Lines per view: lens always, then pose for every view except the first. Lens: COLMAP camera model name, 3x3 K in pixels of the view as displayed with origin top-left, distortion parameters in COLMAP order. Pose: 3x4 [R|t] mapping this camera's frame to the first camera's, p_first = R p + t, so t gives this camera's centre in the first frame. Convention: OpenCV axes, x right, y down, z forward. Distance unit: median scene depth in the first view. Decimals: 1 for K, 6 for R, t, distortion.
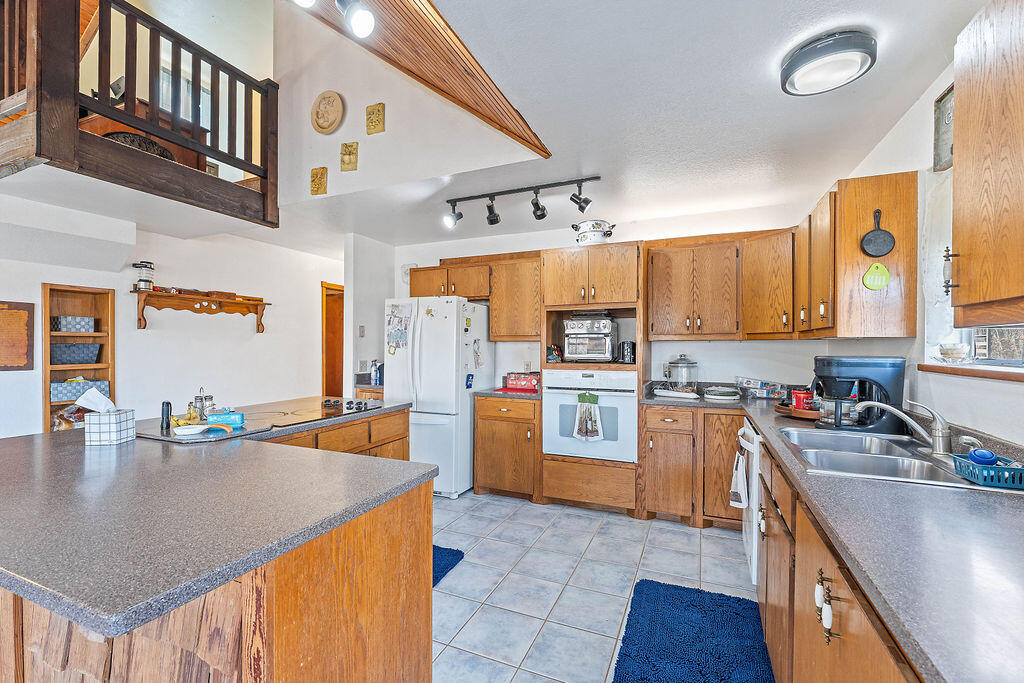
lens RADIAL K [[434.3, 0, 509.4], [0, 434.3, 344.9], [0, 0, 1]] dist [-0.002149, 0.000027]
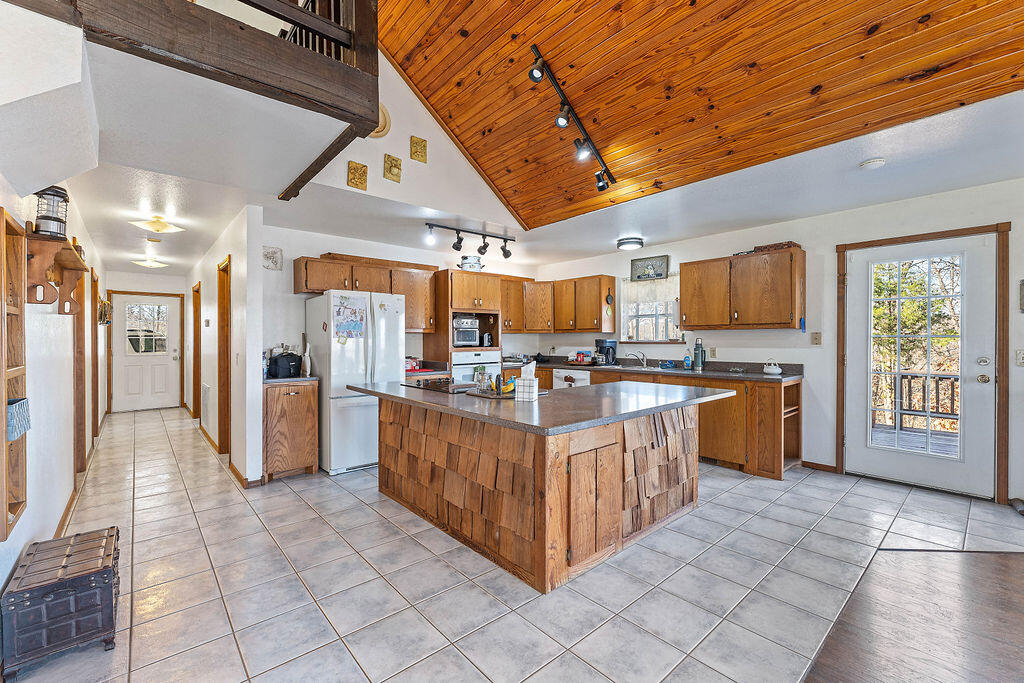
lens RADIAL K [[434.3, 0, 510.6], [0, 434.3, 344.7], [0, 0, 1]] dist [-0.002149, 0.000027]
pose [[0.424108, -0.013626, 0.905509, -1.206224], [0.004084, 0.999905, 0.013133, 0.013621], [-0.905602, -0.001872, 0.424123, 0.222891]]
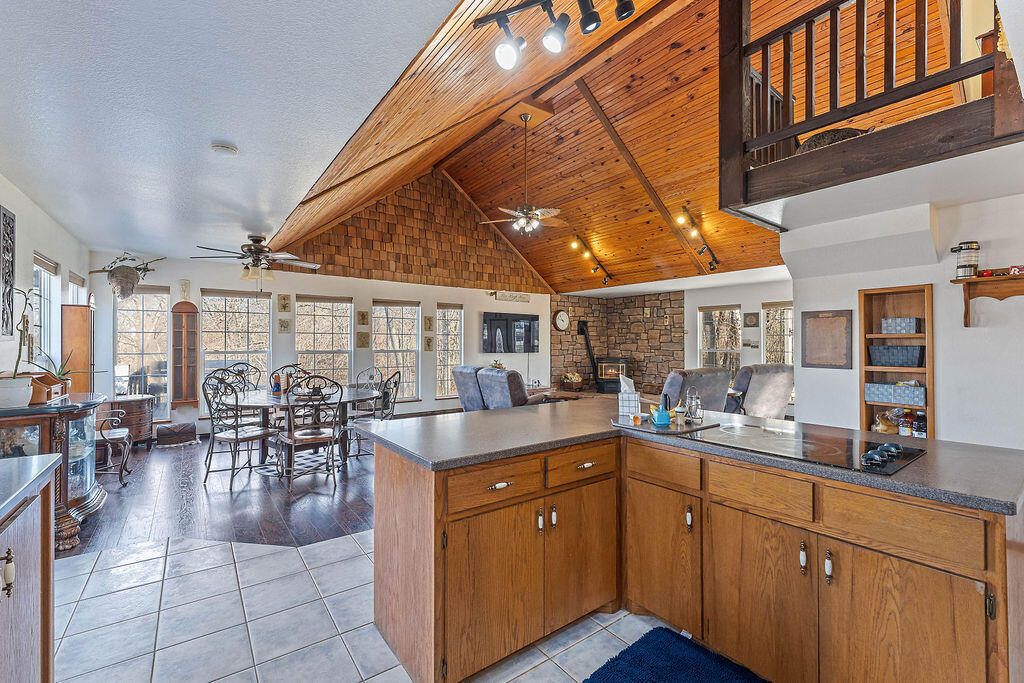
lens RADIAL K [[434.3, 0, 508.9], [0, 434.3, 343.1], [0, 0, 1]] dist [-0.002149, 0.000027]
pose [[-0.496592, -0.008003, -0.867947, 0.285005], [-0.005512, 0.999966, -0.006067, 0.001892], [0.867967, 0.001771, -0.496619, 0.727374]]
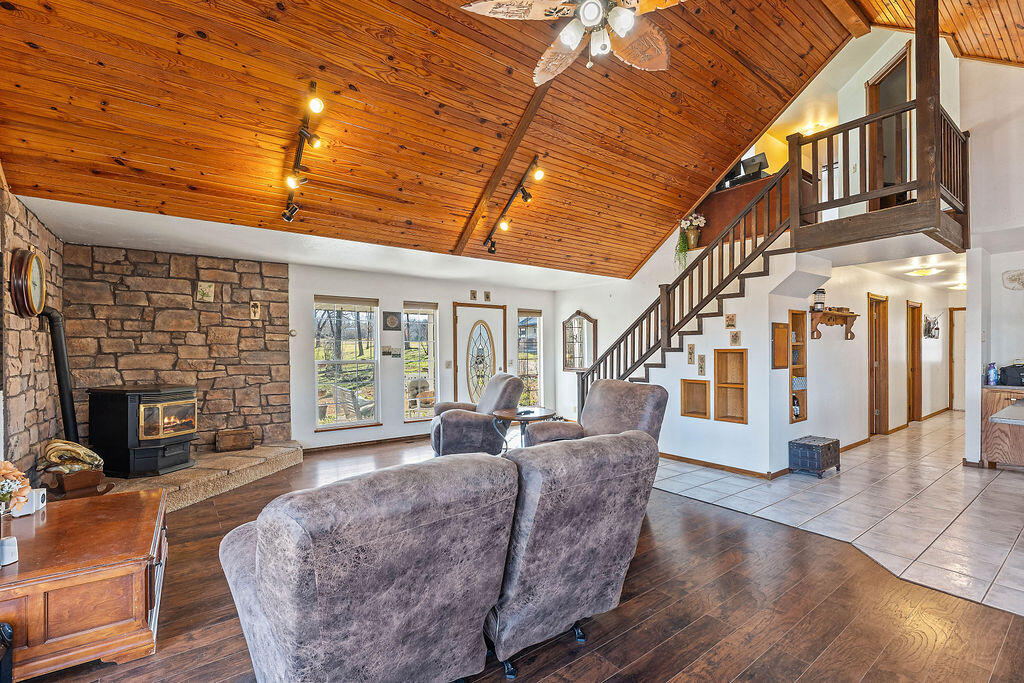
lens RADIAL K [[434.3, 0, 516.2], [0, 434.3, 348.1], [0, 0, 1]] dist [-0.002149, 0.000027]
pose [[0.867485, -0.013371, -0.497283, -1.078923], [0.012479, 0.999909, -0.005117, -0.014687], [0.497306, -0.001767, 0.867573, -0.689096]]
